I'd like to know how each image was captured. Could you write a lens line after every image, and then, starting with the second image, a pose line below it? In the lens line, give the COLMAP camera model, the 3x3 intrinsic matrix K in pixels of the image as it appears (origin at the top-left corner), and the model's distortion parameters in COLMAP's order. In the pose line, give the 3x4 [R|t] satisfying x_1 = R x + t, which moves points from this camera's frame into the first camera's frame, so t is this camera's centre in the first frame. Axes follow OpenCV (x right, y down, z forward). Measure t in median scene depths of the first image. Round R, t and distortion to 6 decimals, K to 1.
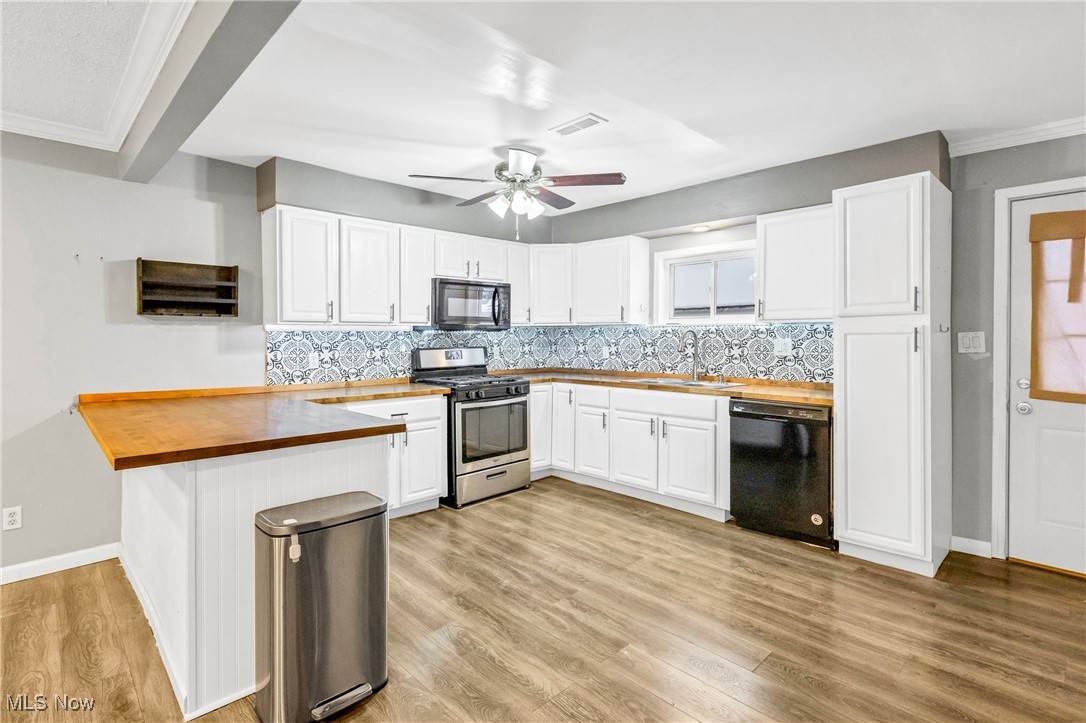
lens RADIAL K [[533.1, 0, 538.1], [0, 533.1, 342.6], [0, 0, 1]] dist [0.001774, 0.000687]
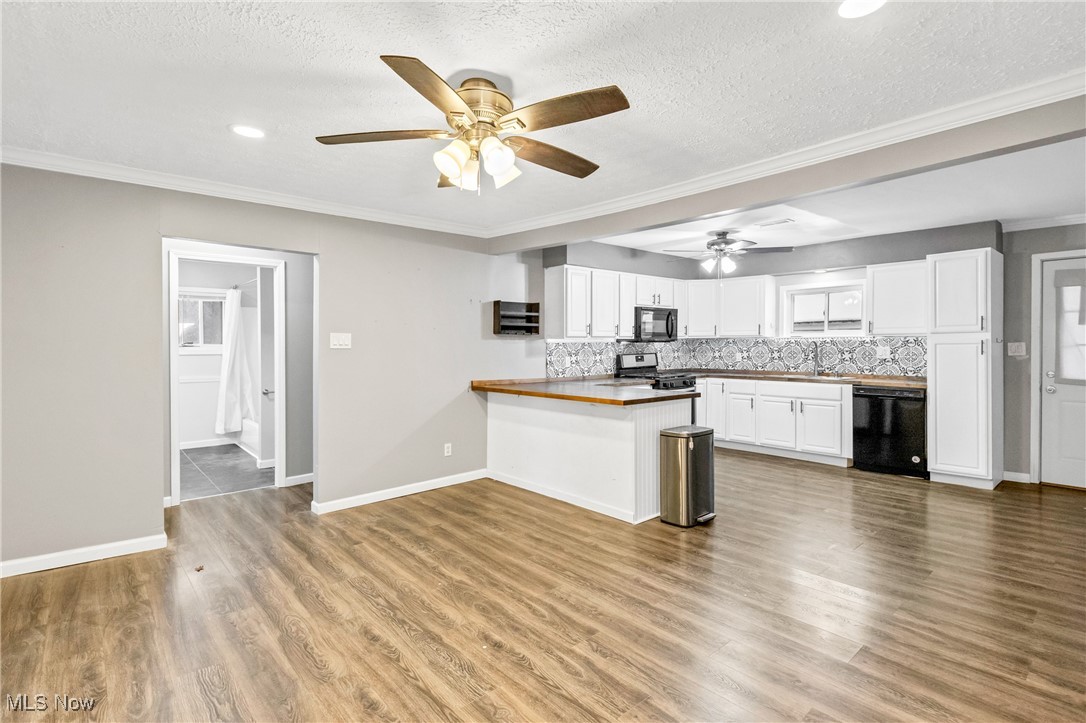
lens RADIAL K [[529.5, 0, 530.0], [0, 529.5, 351.8], [0, 0, 1]] dist [-0.000436, -0.000420]
pose [[0.998113, -0.002221, -0.061369, -0.448489], [0.002332, 0.999996, 0.001733, 0.001635], [0.061365, -0.001872, 0.998114, -0.550833]]
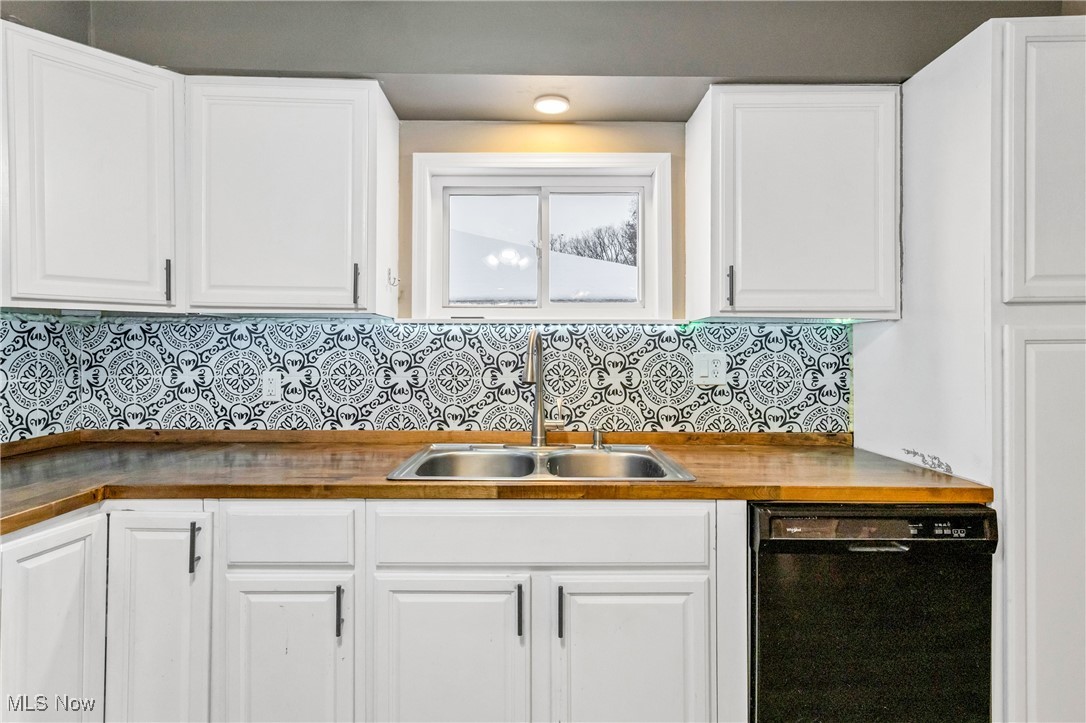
lens RADIAL K [[526.2, 0, 546.5], [0, 526.2, 351.1], [0, 0, 1]] dist [0.000433, 0.000018]
pose [[0.691260, 0.001925, 0.722604, -0.019045], [0.004471, 0.999966, -0.006941, -0.005154], [-0.722593, 0.008029, 0.691228, 0.792550]]
